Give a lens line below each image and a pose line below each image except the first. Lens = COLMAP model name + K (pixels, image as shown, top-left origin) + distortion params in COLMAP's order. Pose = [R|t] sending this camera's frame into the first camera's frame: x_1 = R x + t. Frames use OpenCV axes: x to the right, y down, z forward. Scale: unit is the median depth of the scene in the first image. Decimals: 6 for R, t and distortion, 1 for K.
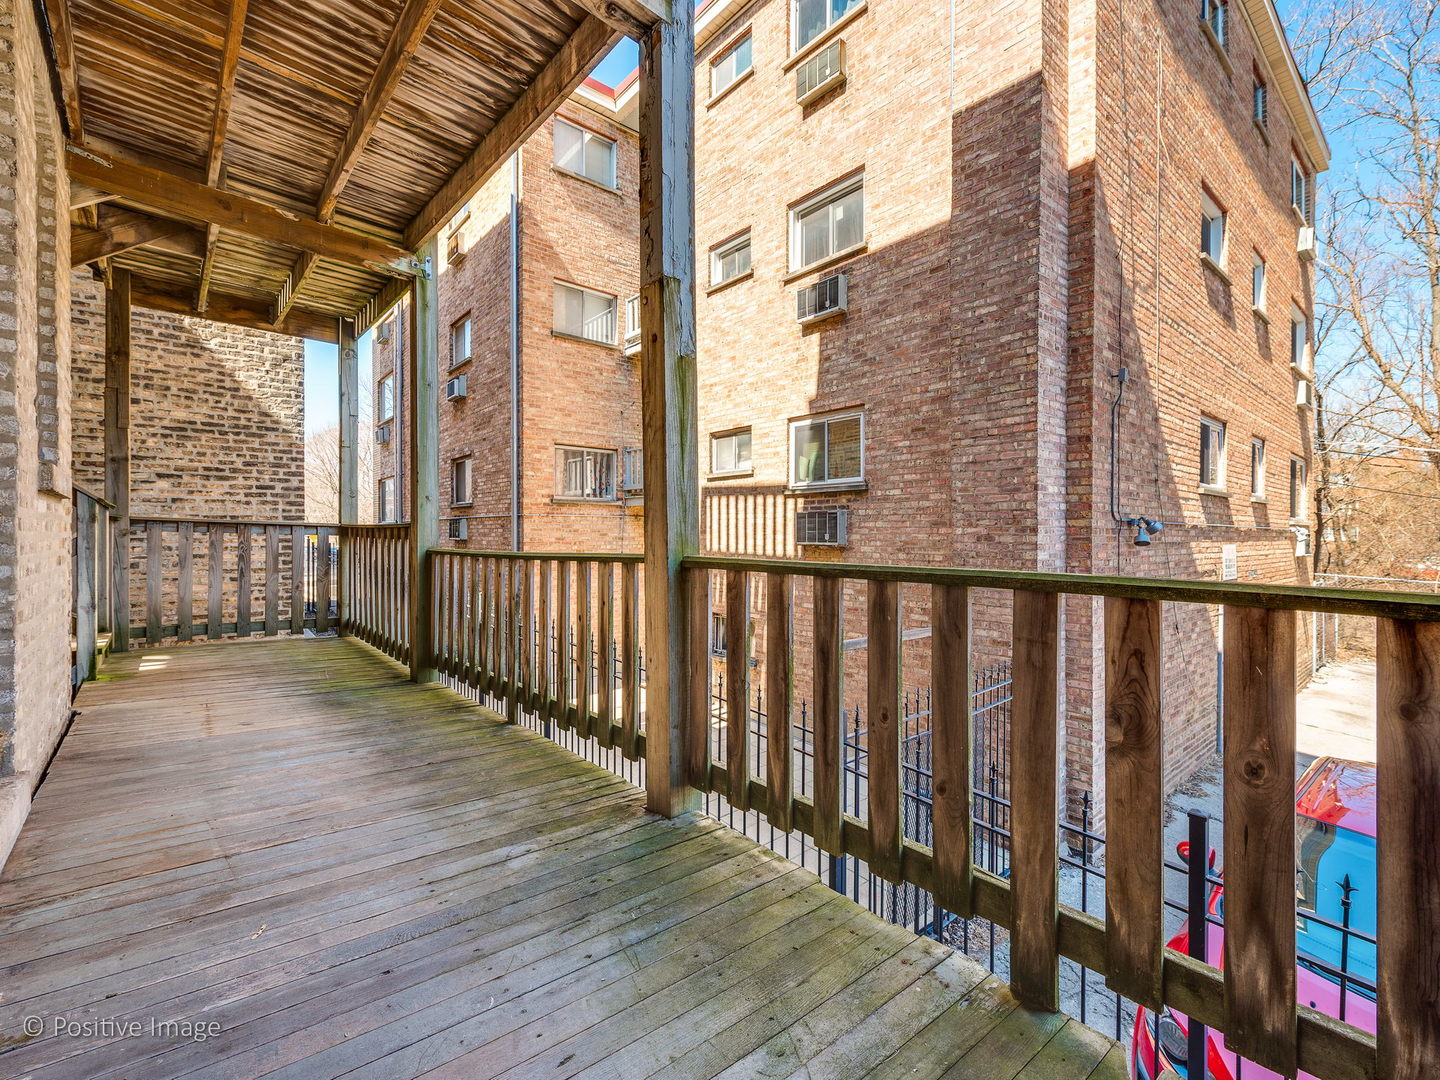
lens RADIAL K [[626.5, 0, 721.8], [0, 626.5, 539.1], [0, 0, 1]] dist [0.004652, -0.001228]
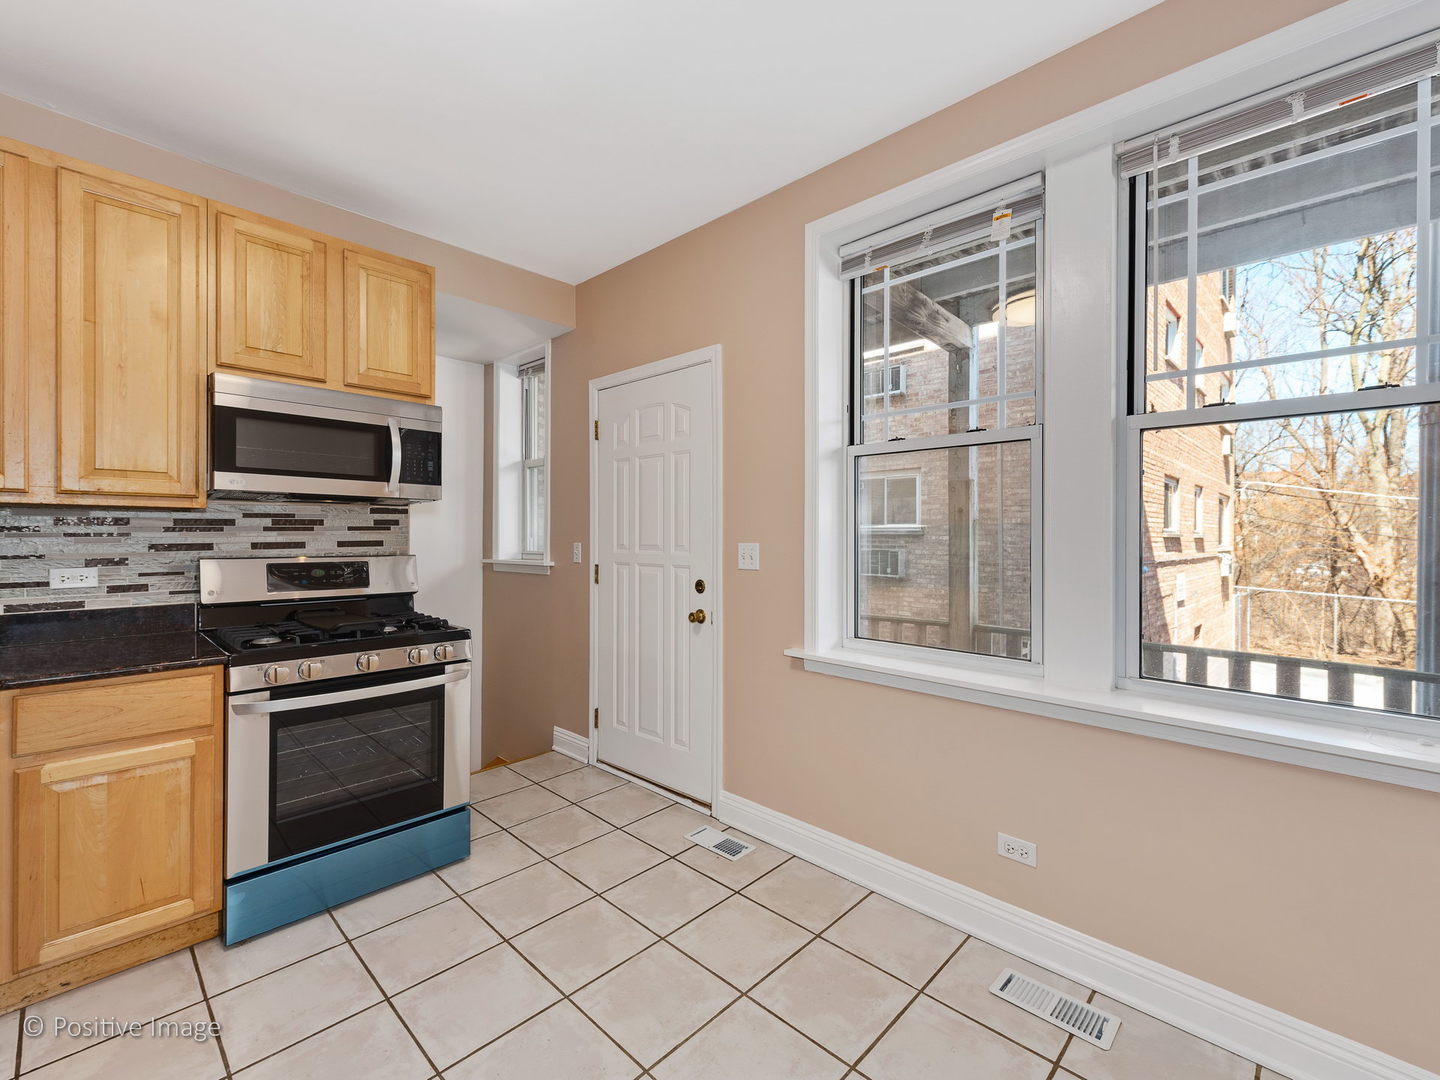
lens RADIAL K [[626.5, 0, 721.8], [0, 626.5, 539.1], [0, 0, 1]] dist [0.004652, -0.001228]
pose [[0.996125, 0.002804, 0.087900, -0.284125], [-0.002704, 0.999996, -0.001261, -0.065466], [-0.087903, 0.001019, 0.996129, -0.235687]]
